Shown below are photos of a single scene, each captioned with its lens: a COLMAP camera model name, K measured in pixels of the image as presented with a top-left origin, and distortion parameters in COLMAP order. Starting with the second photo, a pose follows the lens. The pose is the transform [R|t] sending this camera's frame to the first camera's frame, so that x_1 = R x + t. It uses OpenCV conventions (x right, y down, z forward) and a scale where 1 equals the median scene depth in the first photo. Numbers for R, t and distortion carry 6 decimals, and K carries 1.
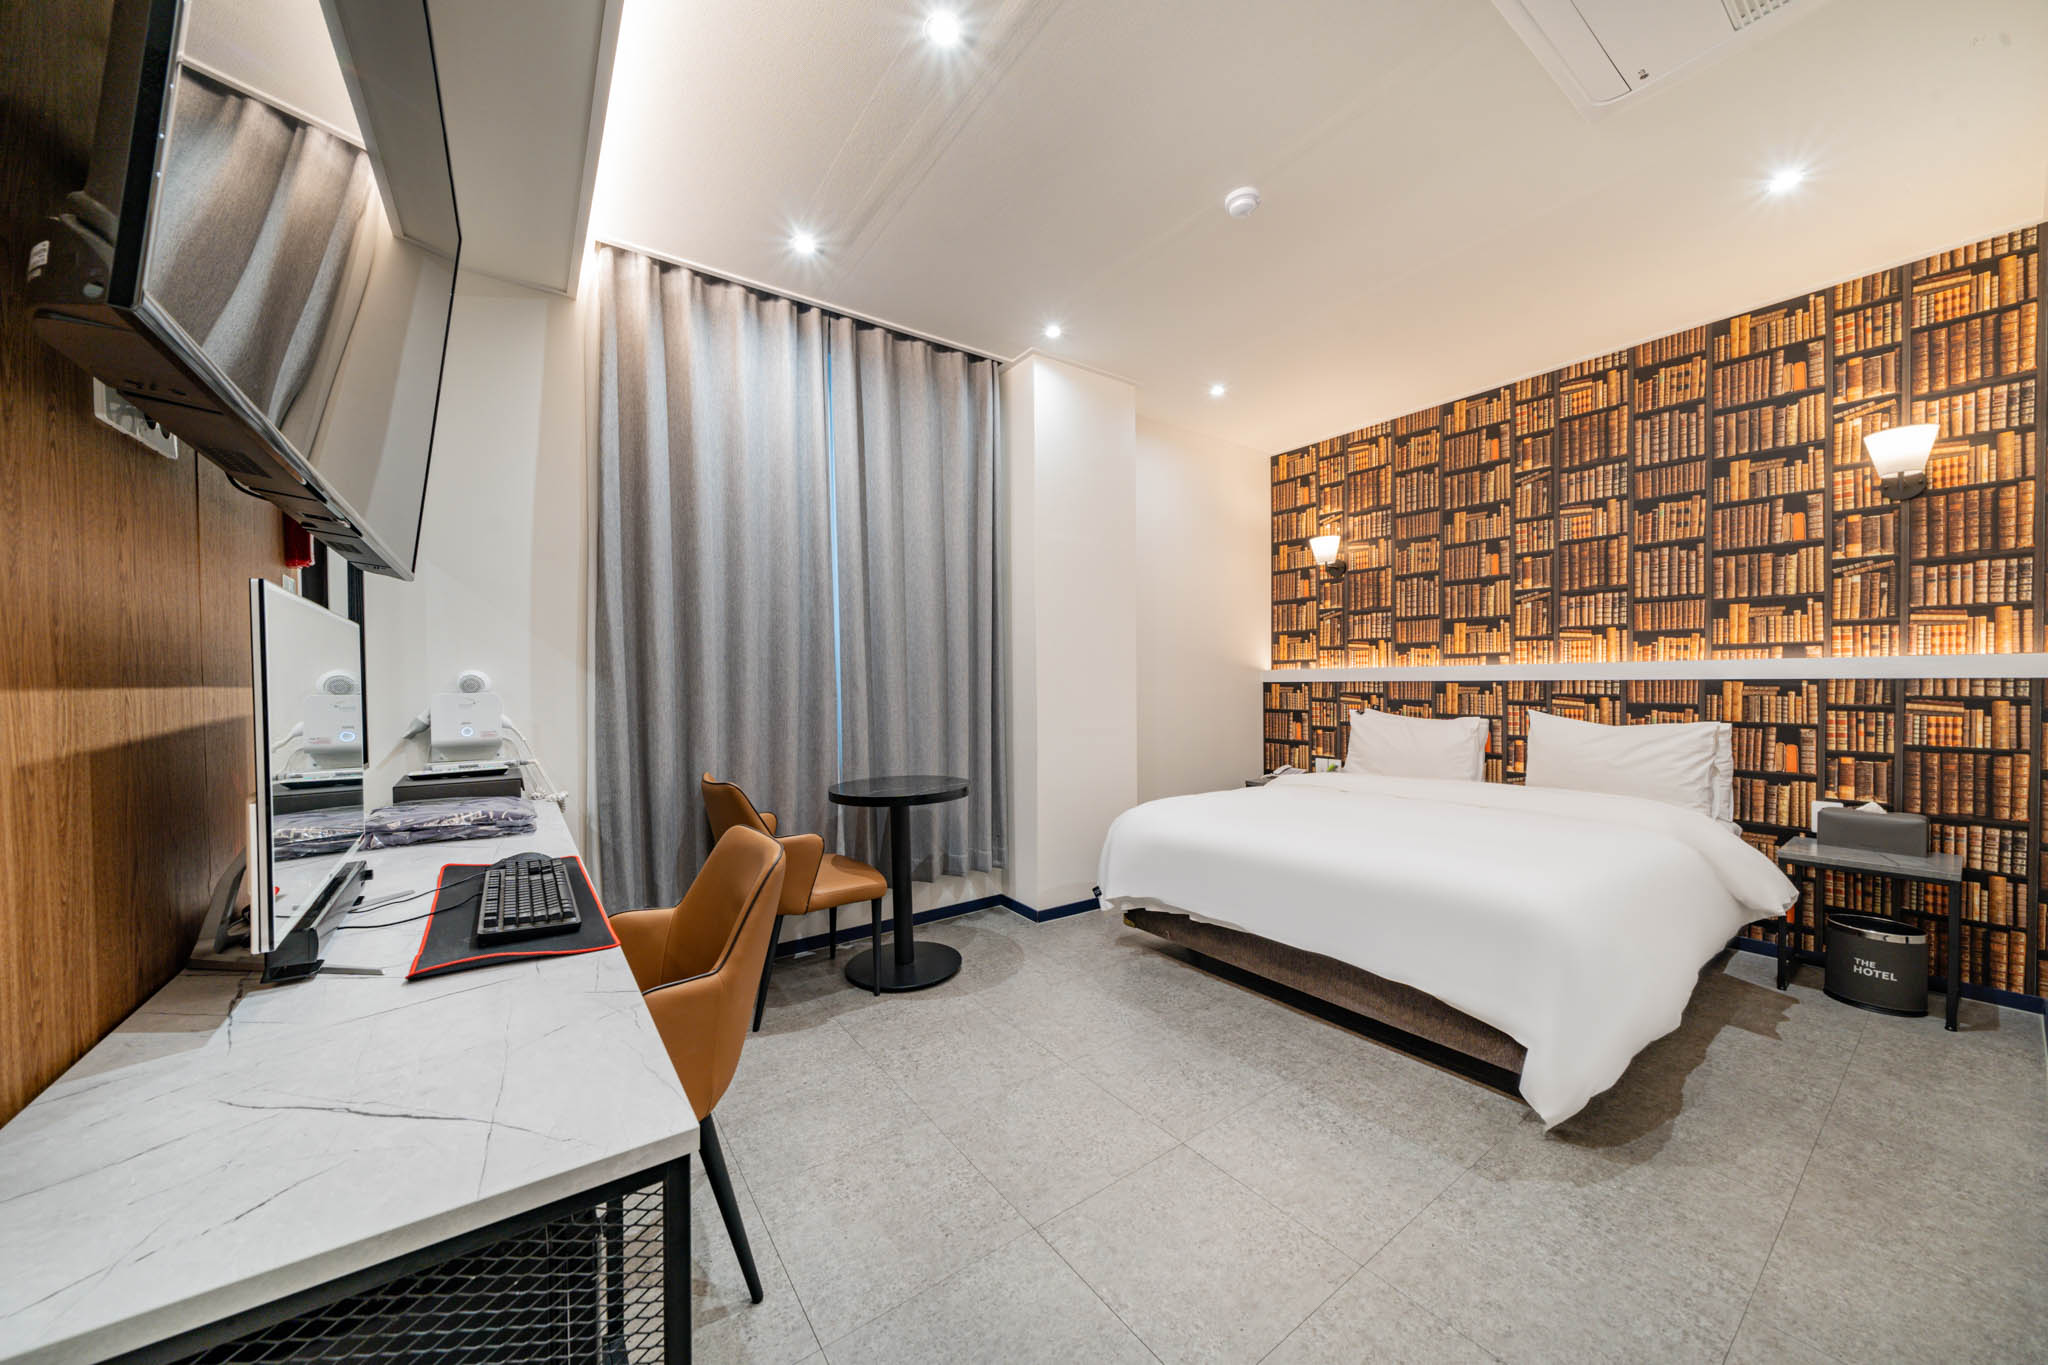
lens RADIAL K [[720.7, 0, 1024.0], [0, 720.7, 682.5], [0, 0, 1]] dist [-0.019846, -0.000080]
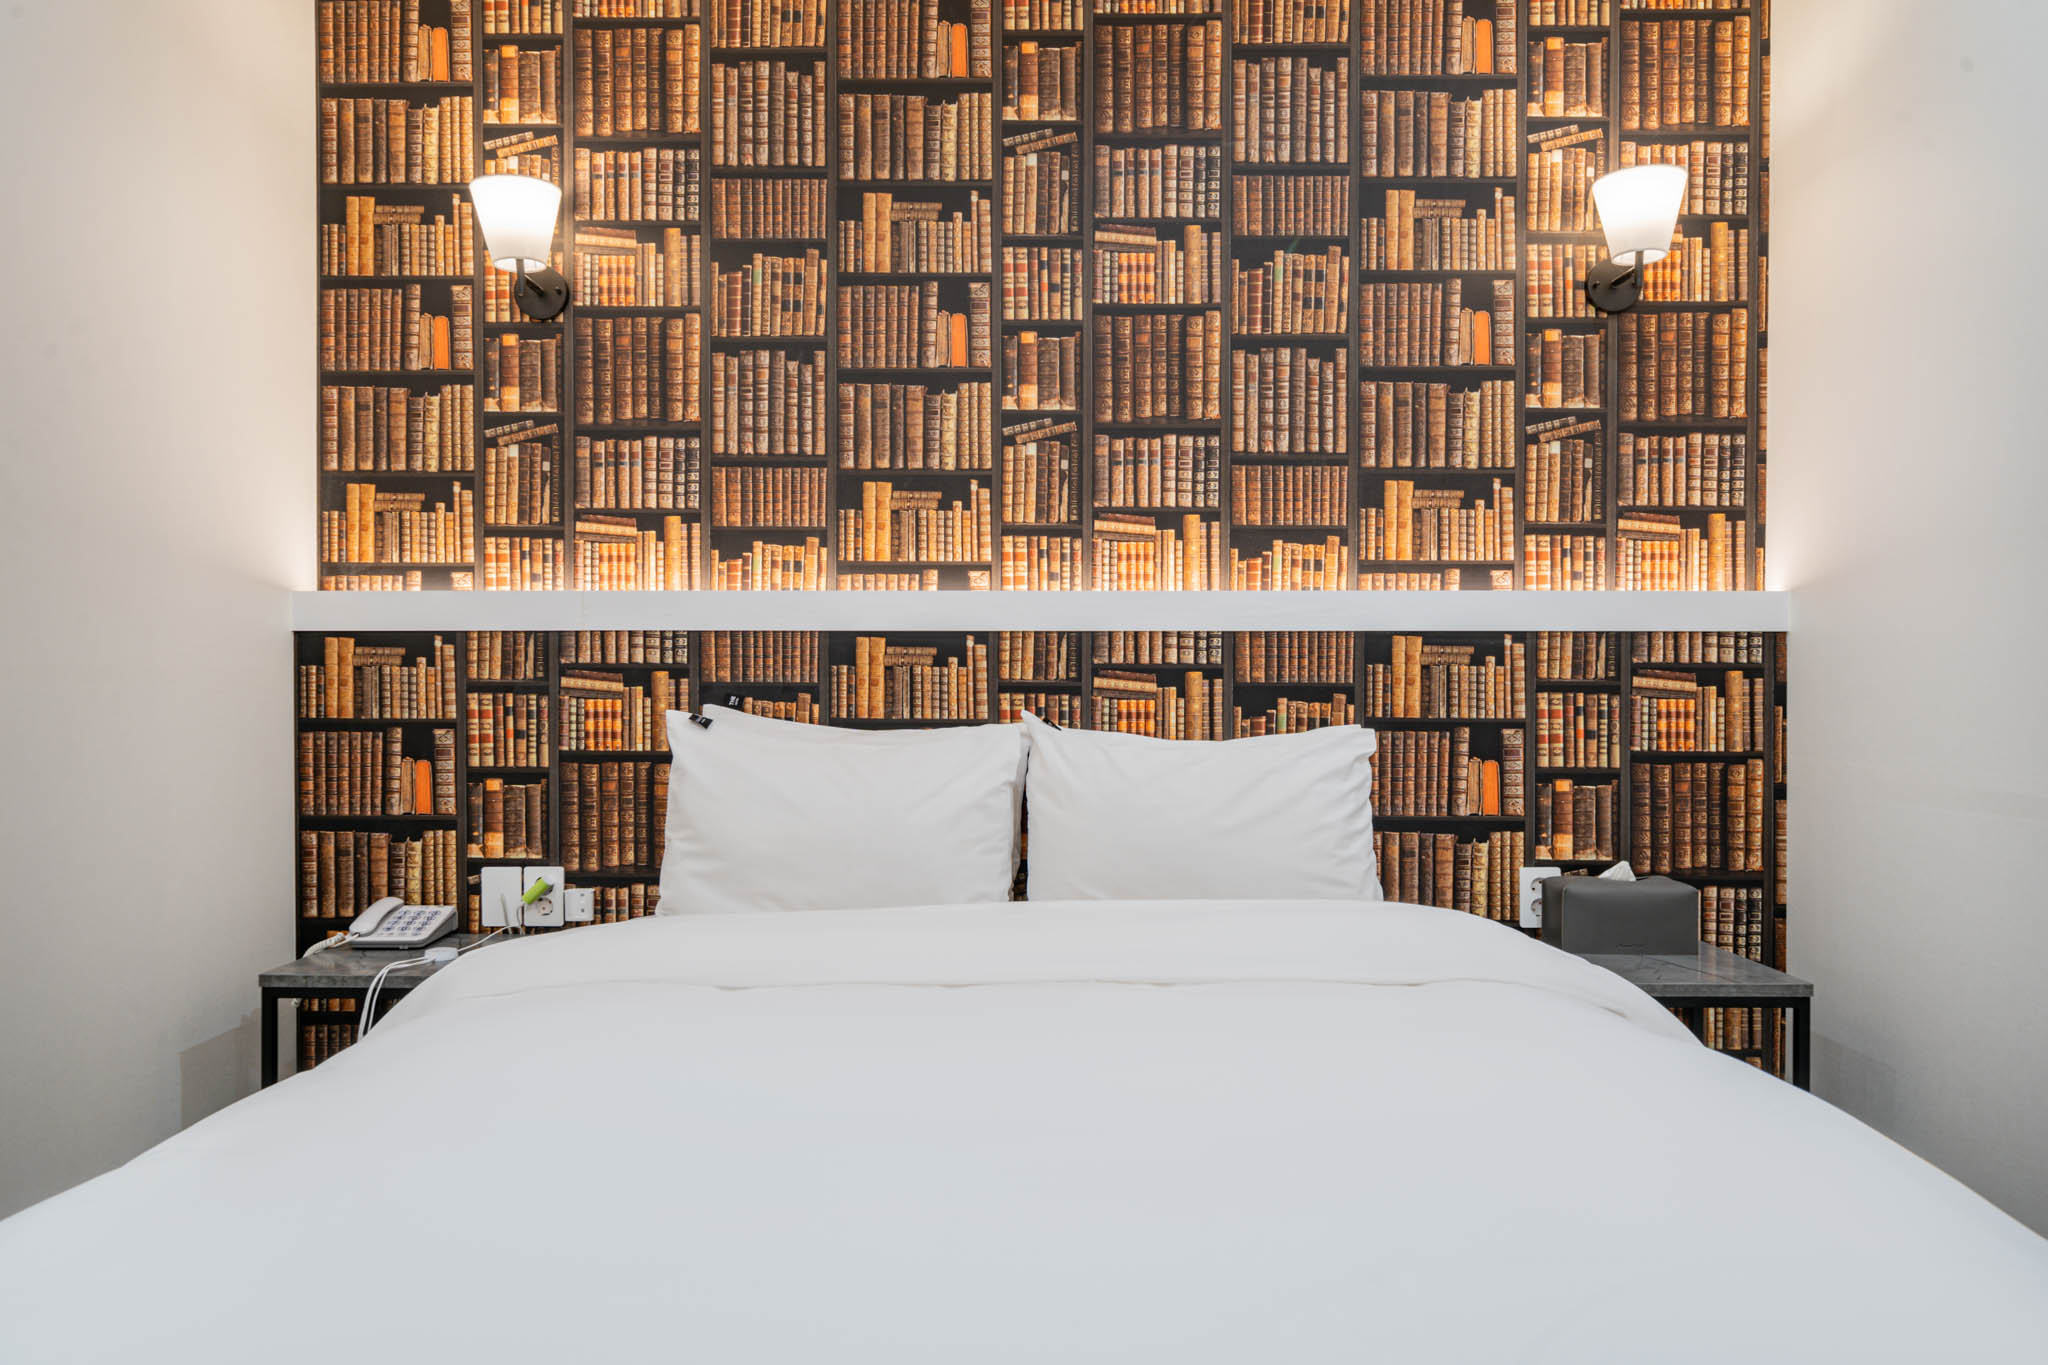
lens RADIAL K [[1991.9, 0, 1024.0], [0, 1991.9, 642.6], [0, 0, 1]] dist [0.003825, -0.005808]
pose [[0.585067, 0.002159, 0.810982, -0.215716], [-0.004732, 0.999989, 0.000752, 0.002067], [-0.810971, -0.004278, 0.585071, 0.316076]]
